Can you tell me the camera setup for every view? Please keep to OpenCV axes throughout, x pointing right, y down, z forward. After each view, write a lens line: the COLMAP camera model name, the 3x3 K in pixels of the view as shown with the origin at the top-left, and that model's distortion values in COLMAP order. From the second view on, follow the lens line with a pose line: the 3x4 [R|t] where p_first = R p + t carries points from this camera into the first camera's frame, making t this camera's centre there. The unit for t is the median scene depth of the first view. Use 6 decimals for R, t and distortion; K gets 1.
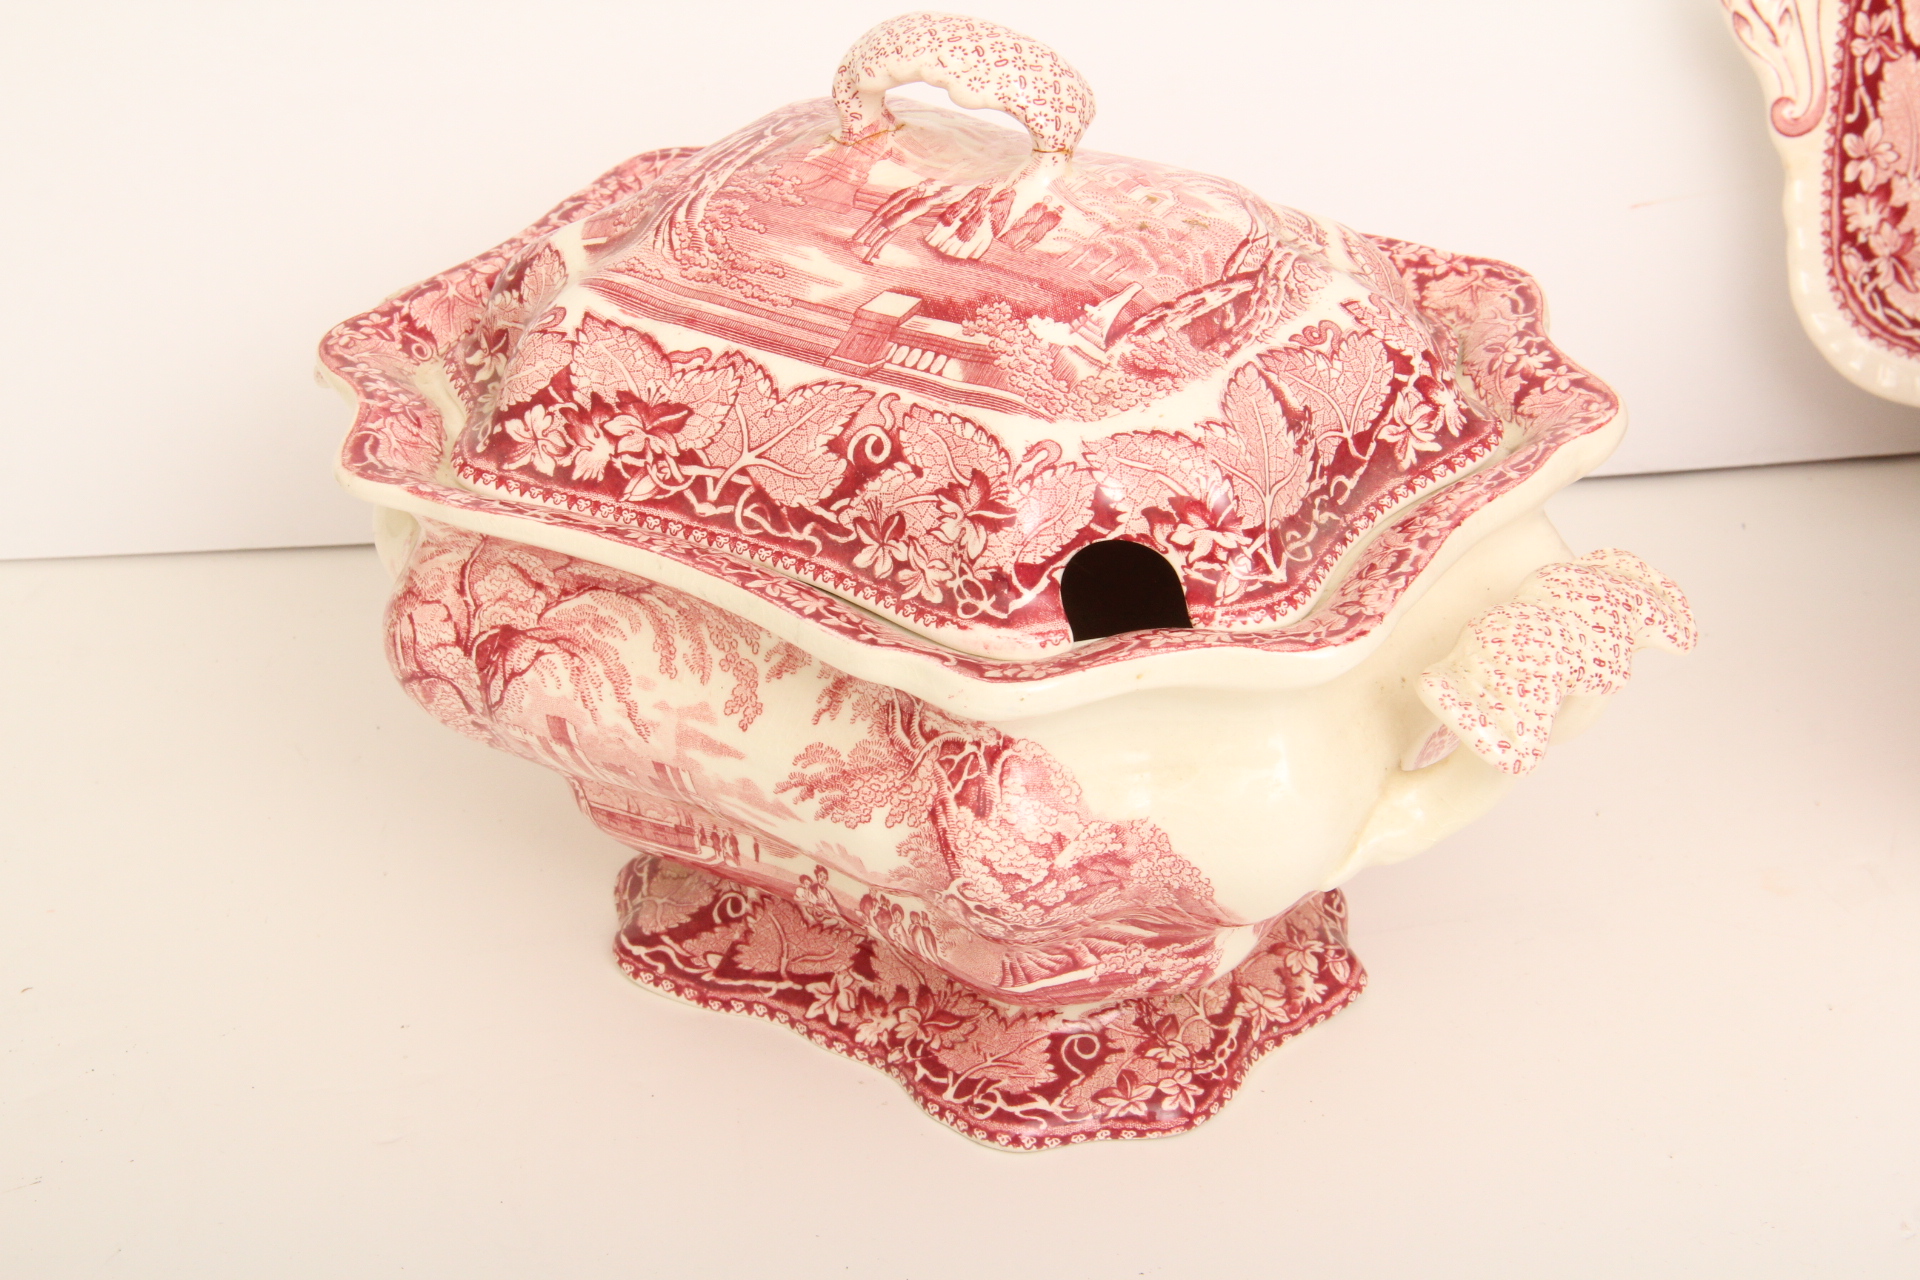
lens RADIAL K [[4325.6, 0, 1028.0], [0, 4325.6, 604.9], [0, 0, 1]] dist [0.230369, 0.000000]
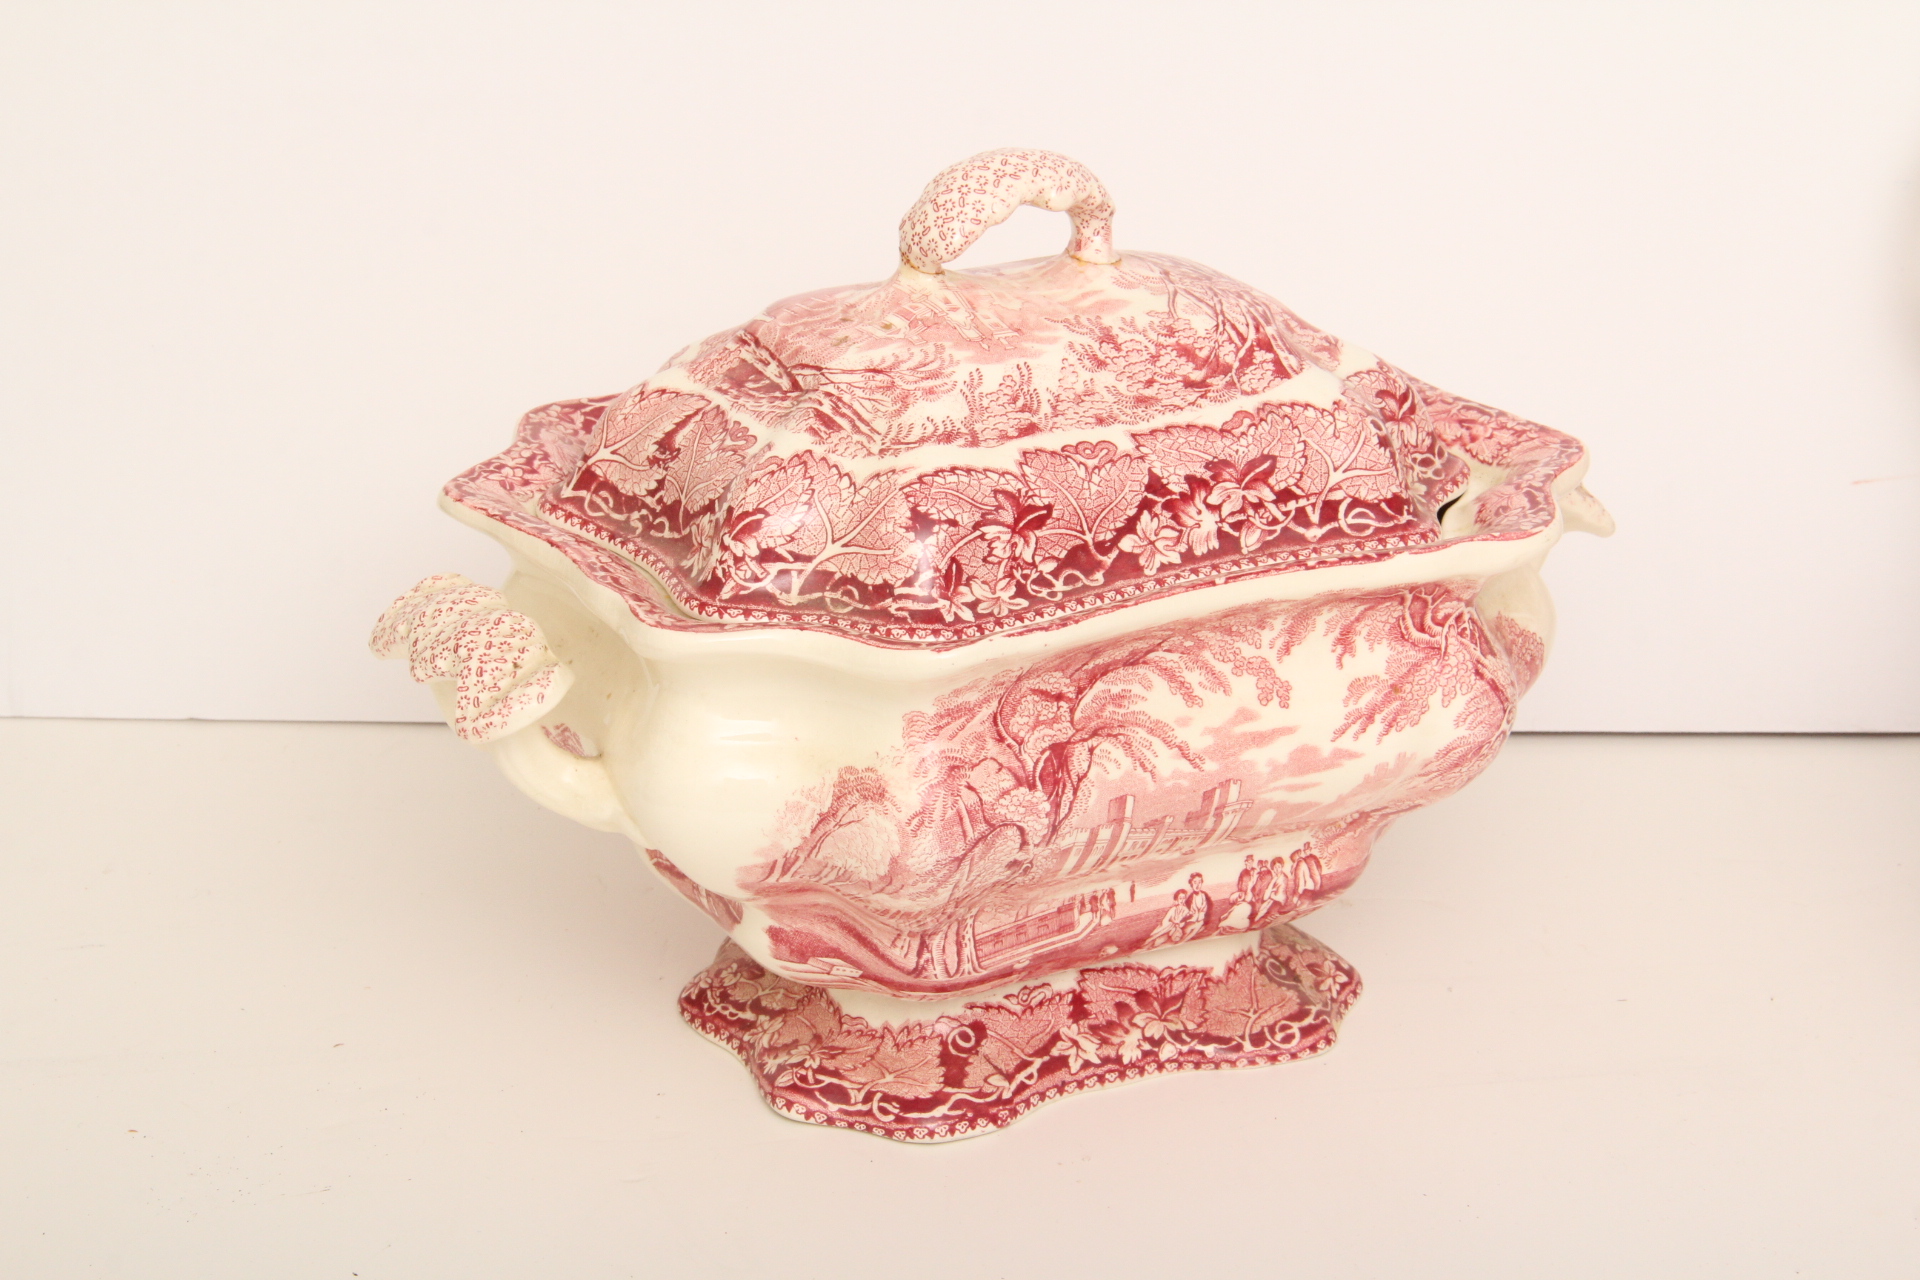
lens RADIAL K [[4376.7, 0, 983.6], [0, 4376.7, 699.6], [0, 0, 1]] dist [0.265994, 0.000000]
pose [[-0.428406, 0.361787, -0.827996, 1.042465], [-0.431569, 0.723145, 0.539268, -0.676358], [0.793862, 0.588363, -0.153664, 1.279044]]
